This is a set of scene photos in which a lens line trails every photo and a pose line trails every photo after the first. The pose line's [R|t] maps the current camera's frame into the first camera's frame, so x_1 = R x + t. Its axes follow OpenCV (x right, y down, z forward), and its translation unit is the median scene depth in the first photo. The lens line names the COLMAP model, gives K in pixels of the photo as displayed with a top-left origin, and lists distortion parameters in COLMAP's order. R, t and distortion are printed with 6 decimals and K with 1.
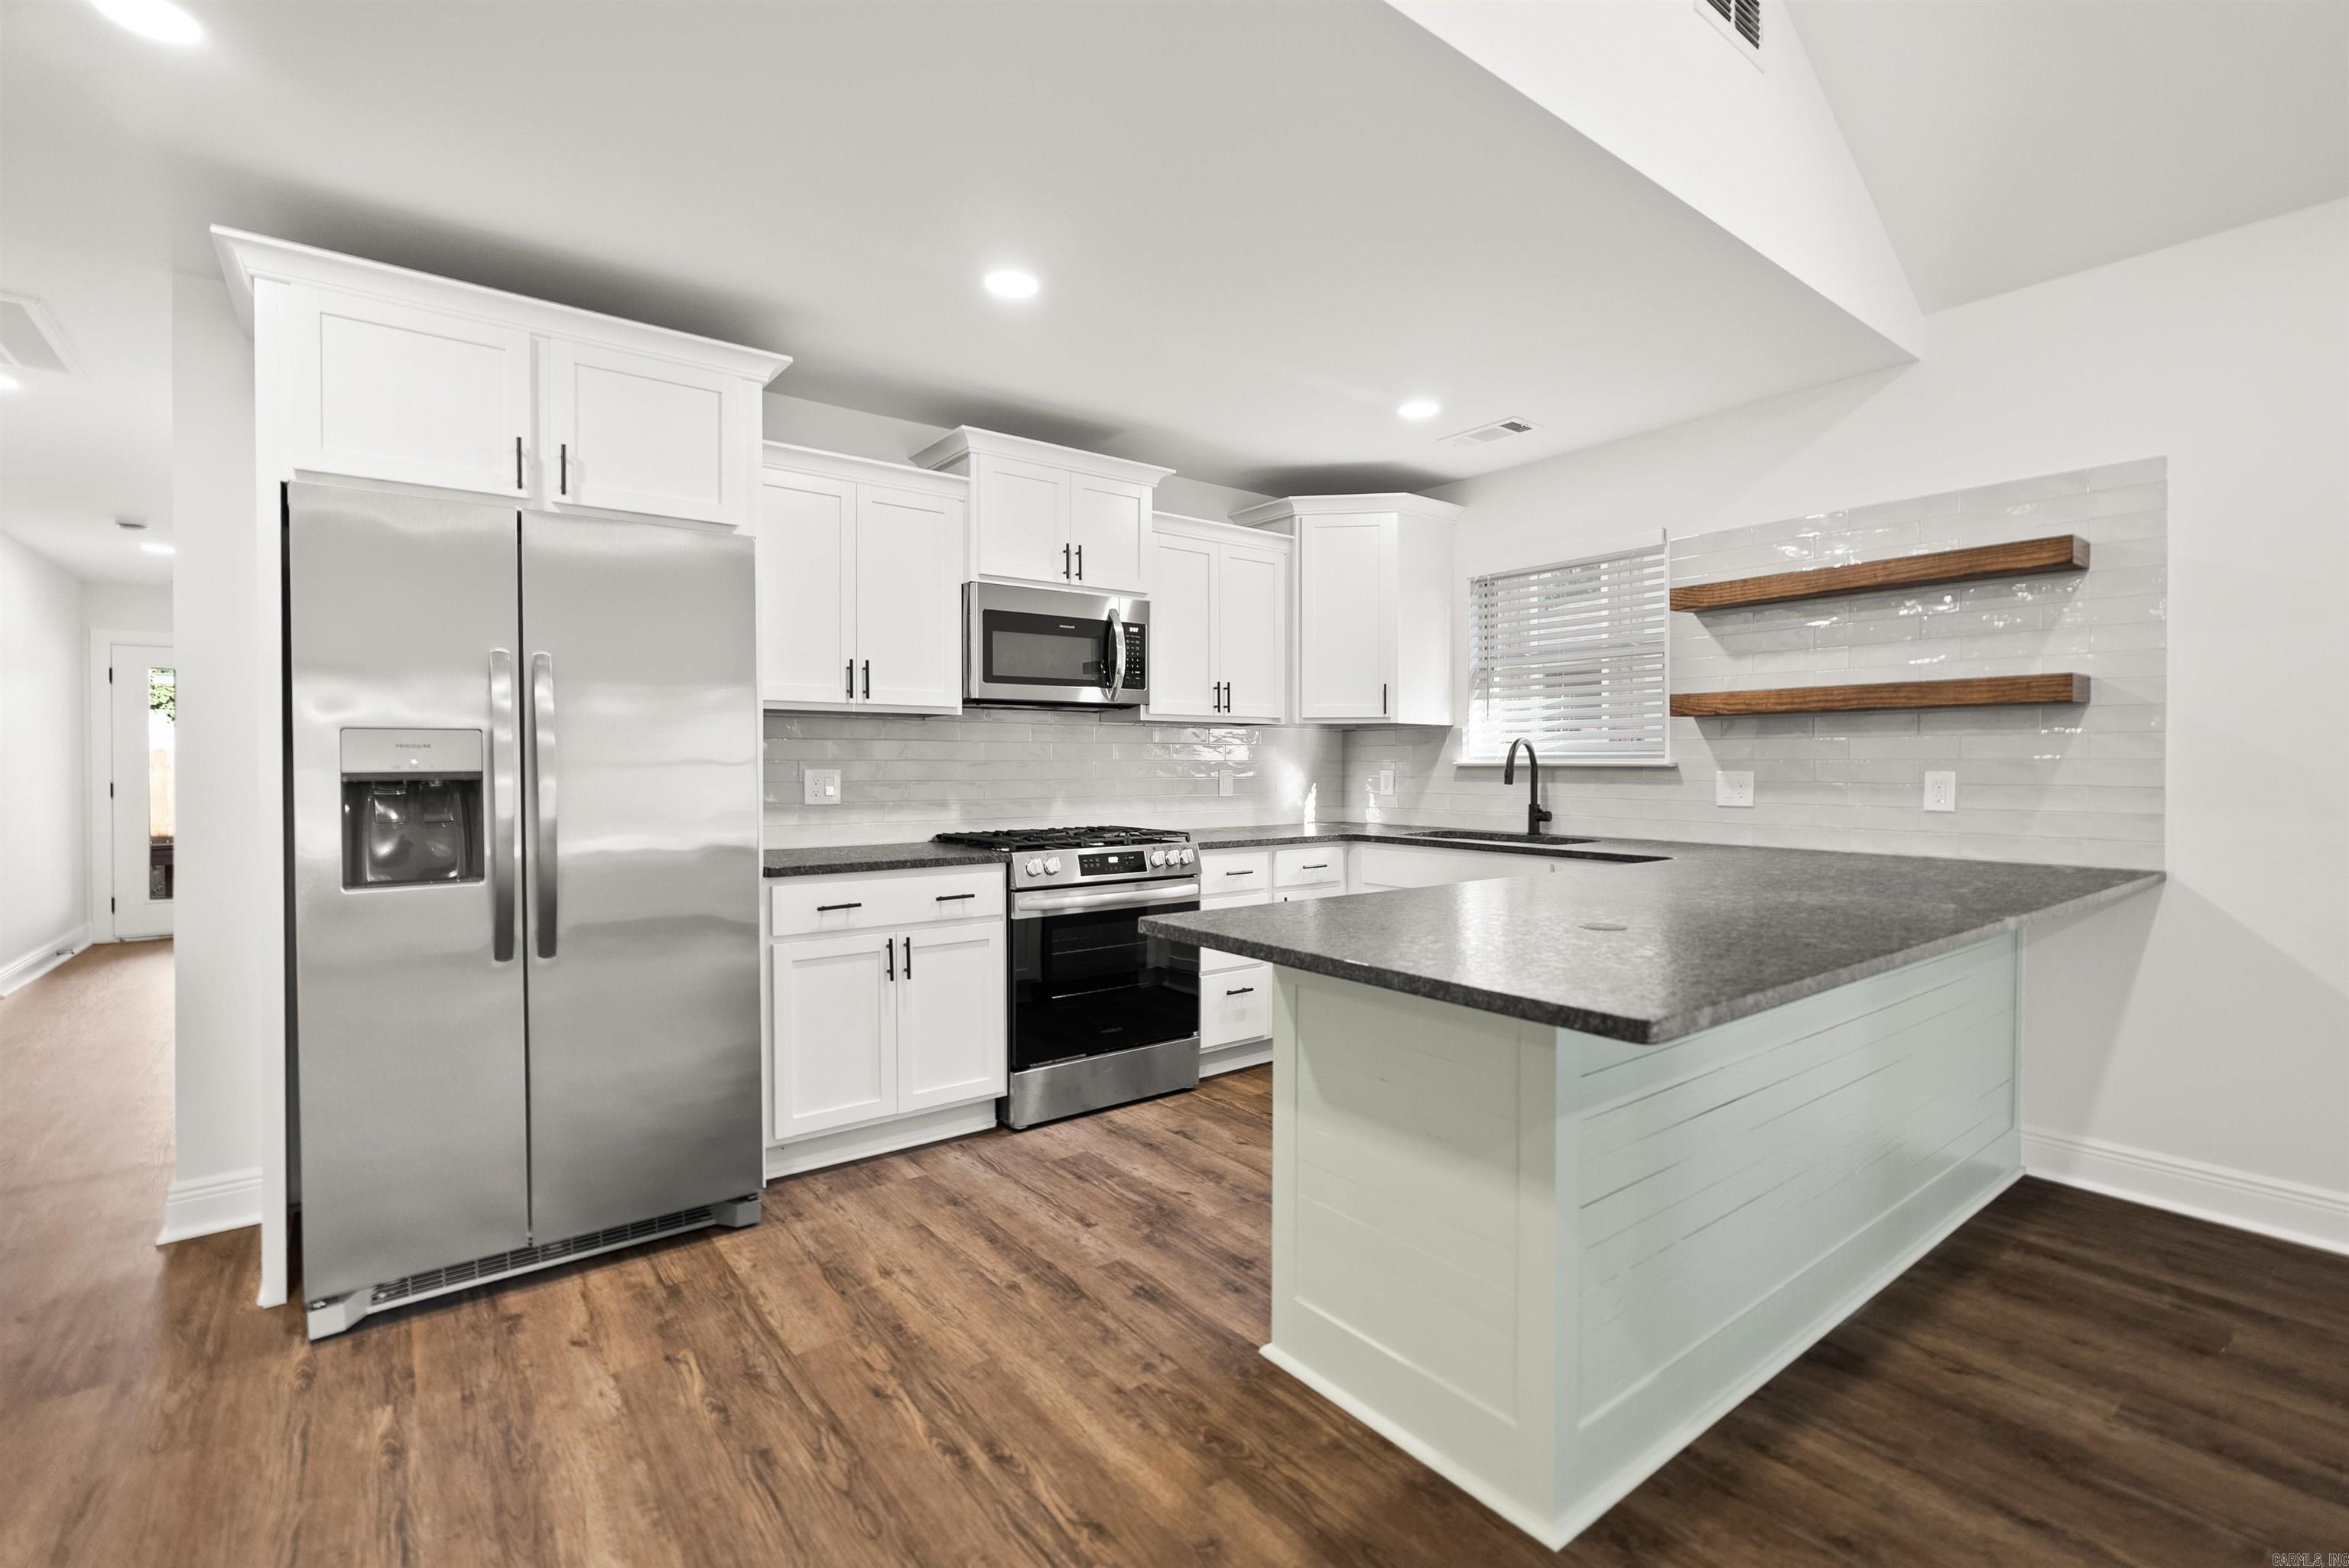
lens RADIAL K [[1039.5, 0, 1184.9], [0, 1039.5, 782.2], [0, 0, 1]] dist [-0.008036, 0.000580]
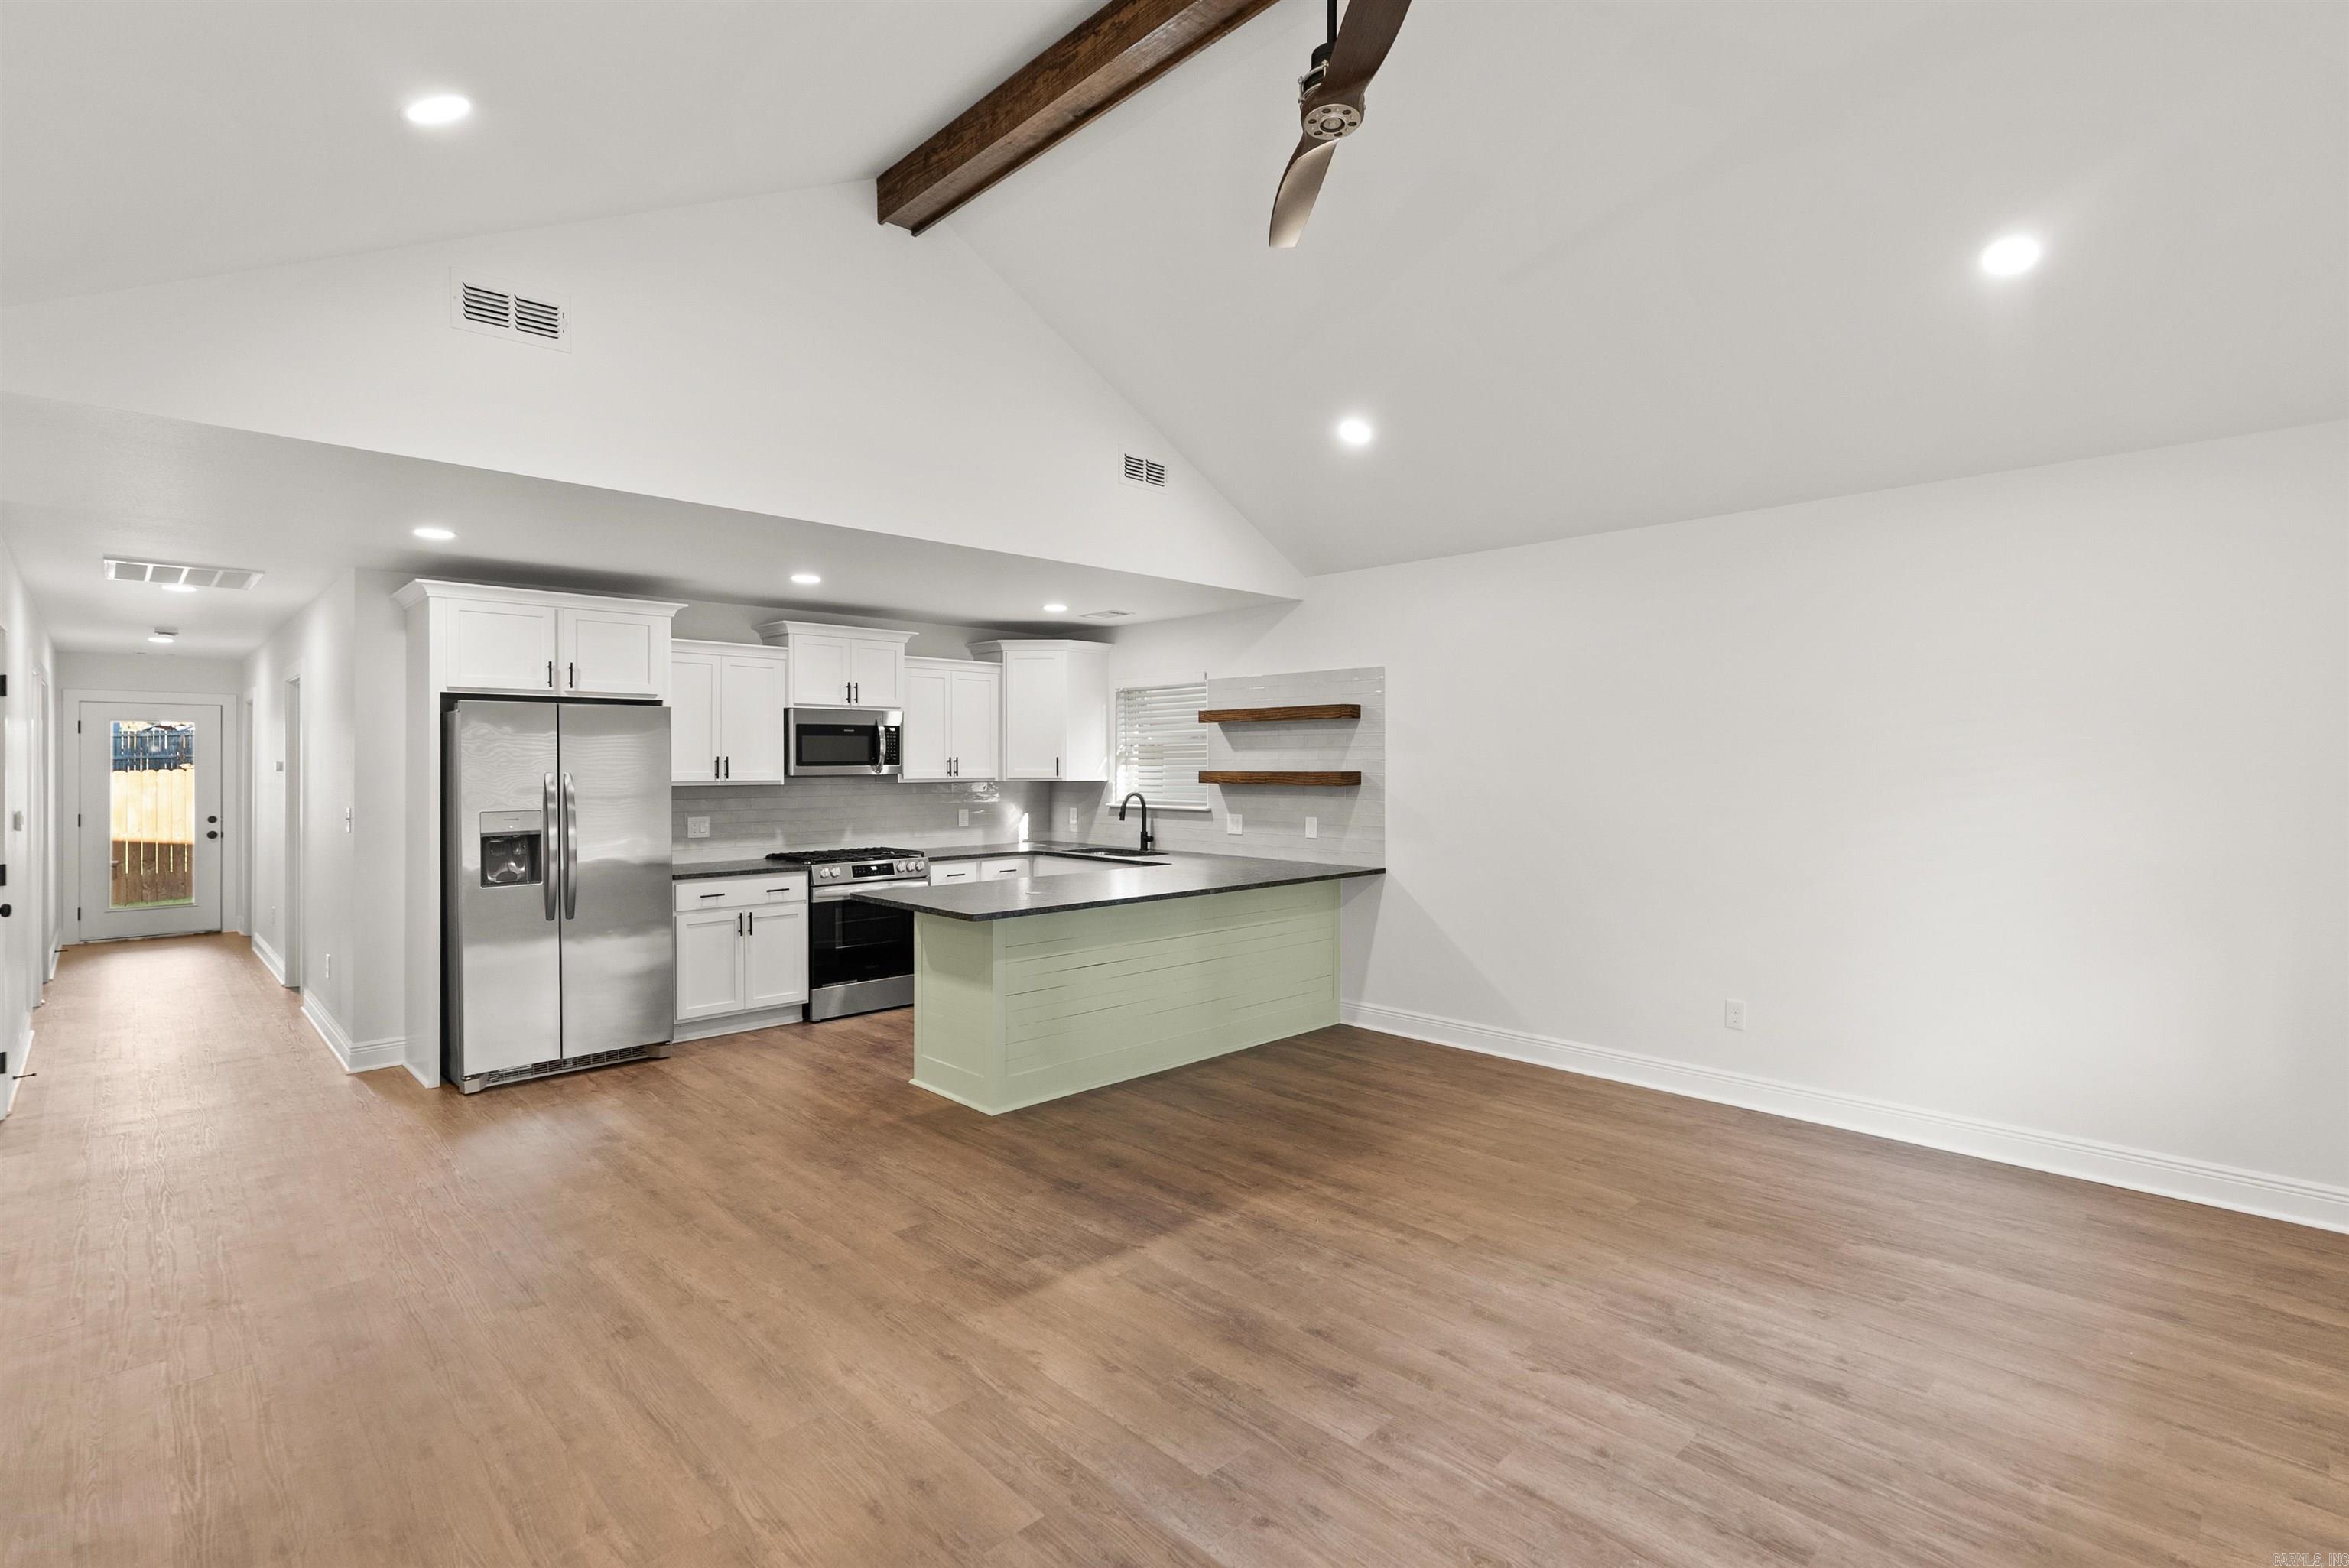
lens RADIAL K [[1080.1, 0, 1185.5], [0, 1080.1, 769.1], [0, 0, 1]] dist [-0.011895, -0.000398]
pose [[0.992533, -0.000116, 0.121973, 0.241267], [0.001828, 0.999901, -0.013924, -0.068602], [-0.121959, 0.014043, 0.992436, -0.902396]]
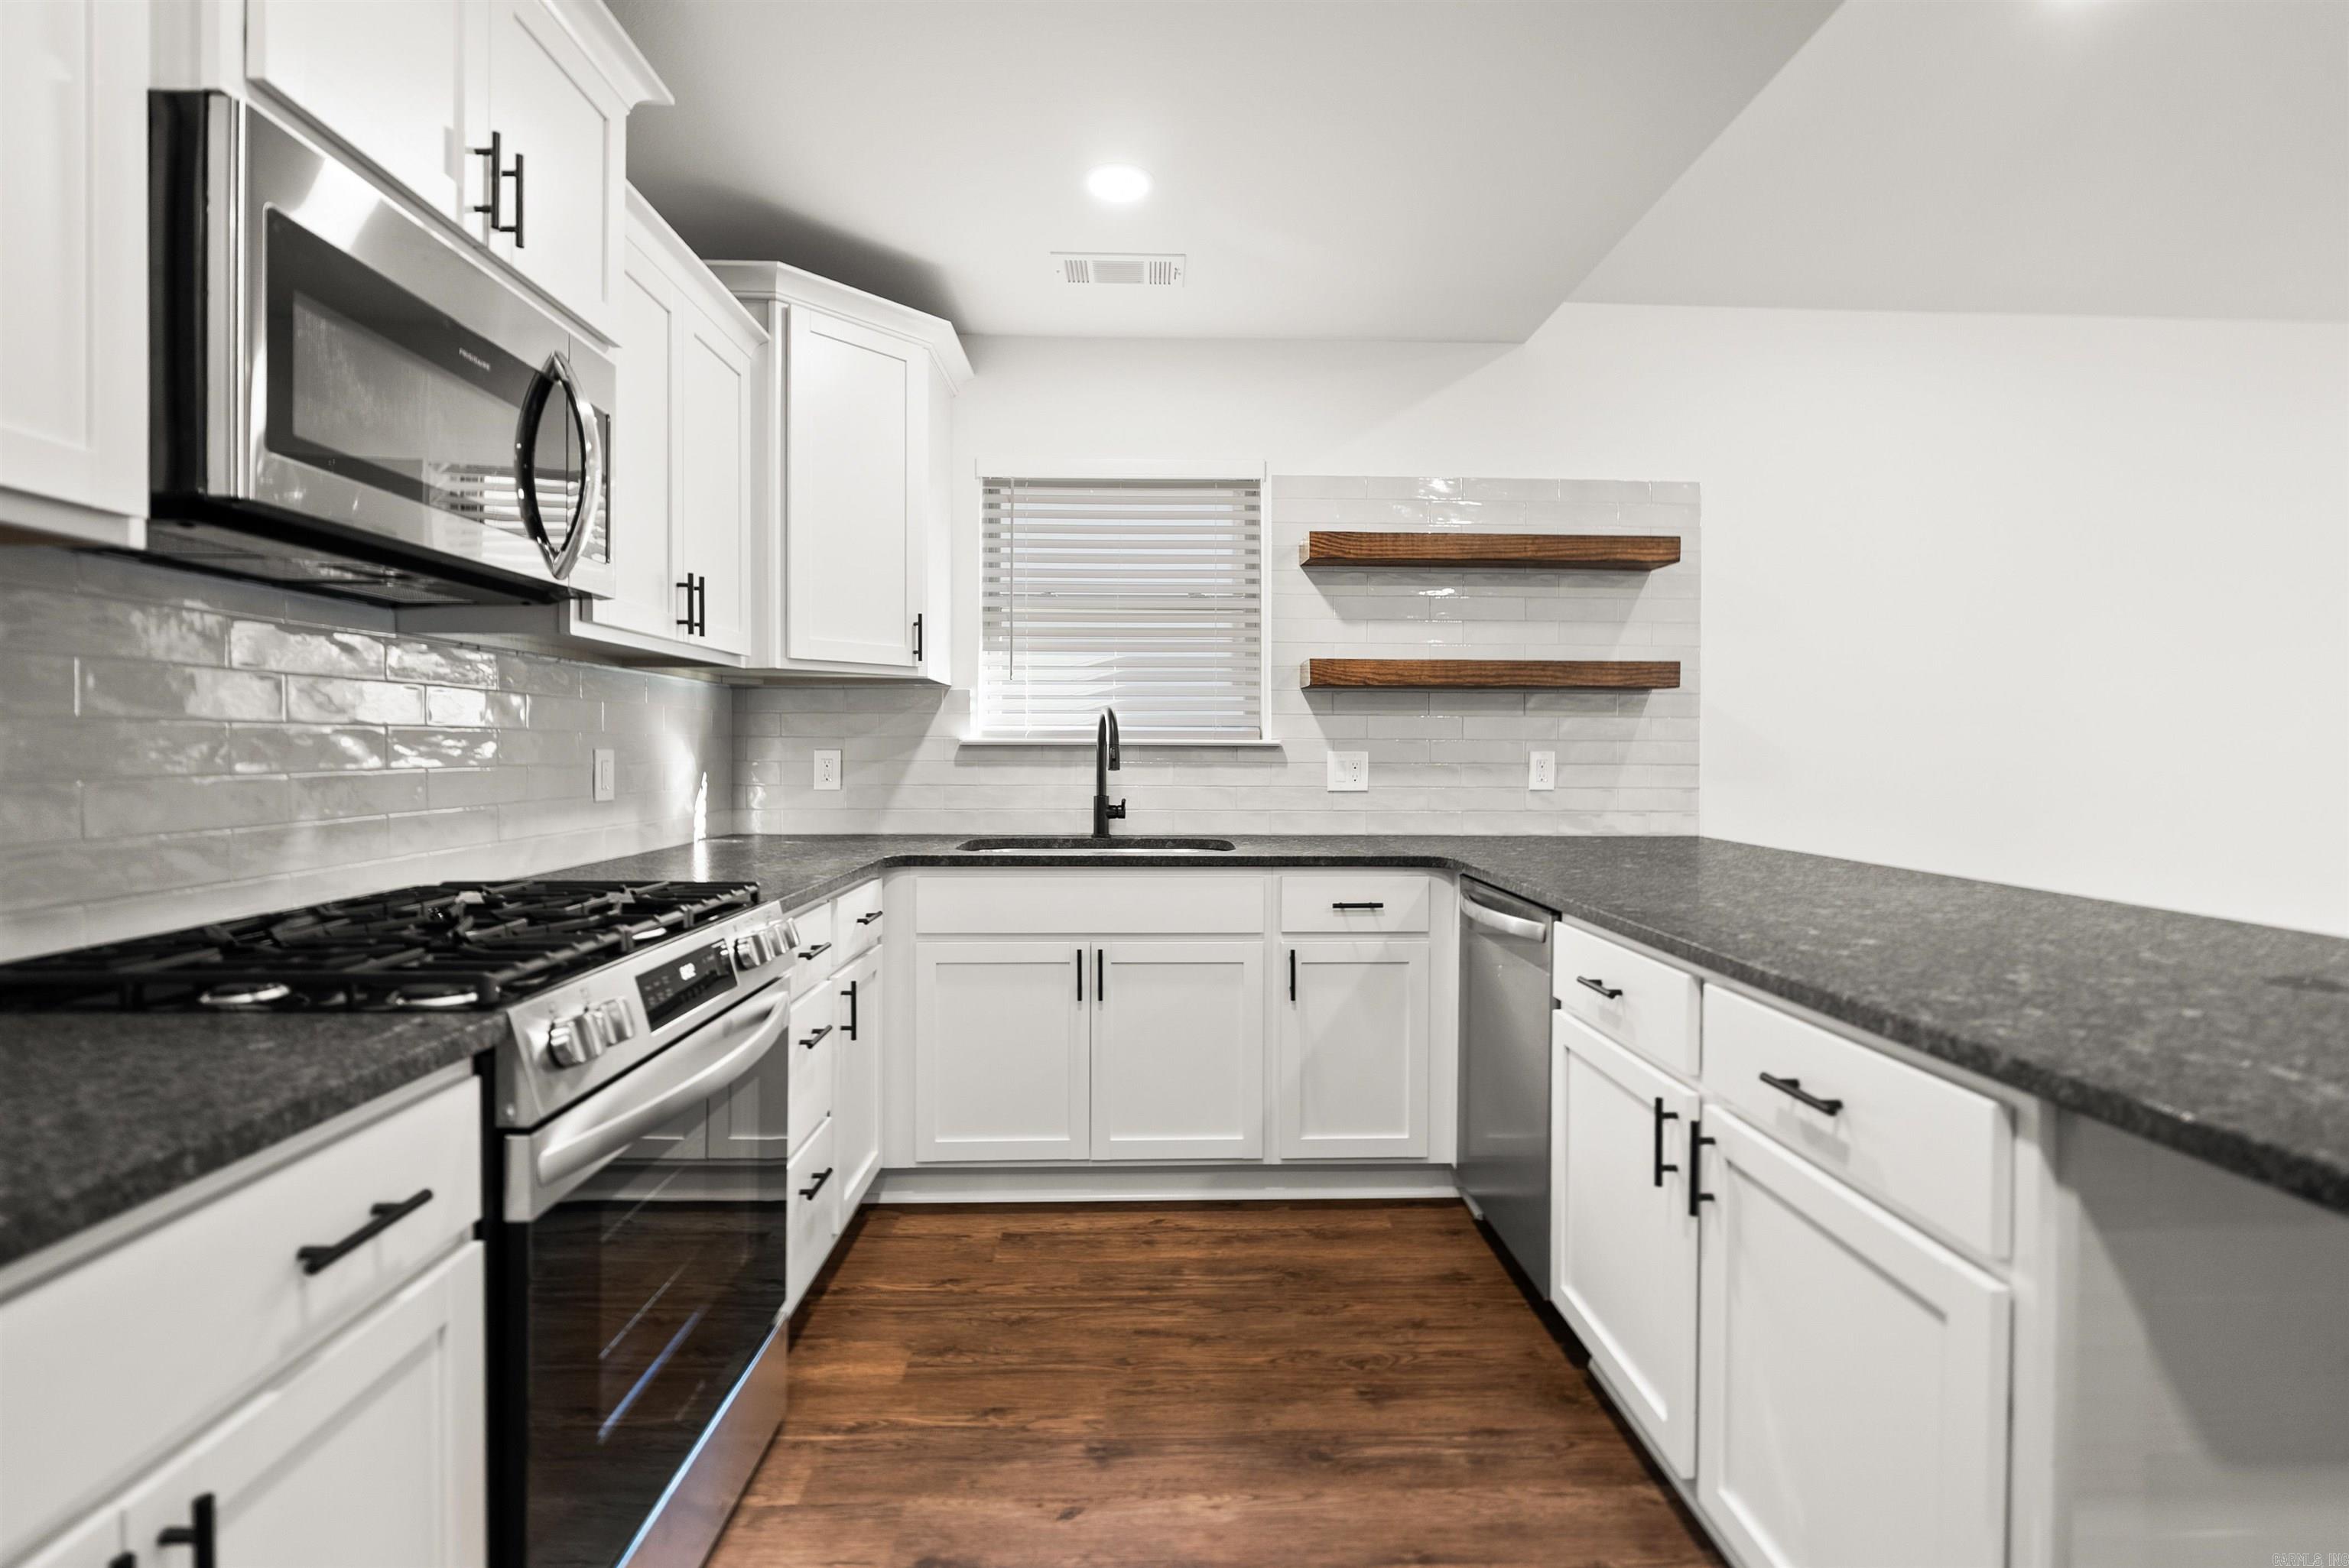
lens RADIAL K [[1039.5, 0, 1174.3], [0, 1039.5, 761.2], [0, 0, 1]] dist [-0.008036, 0.000580]
pose [[0.586173, -0.006164, 0.810162, -0.298193], [0.011058, 0.999939, -0.000393, -0.003525], [-0.810110, 0.009189, 0.586205, 0.655951]]
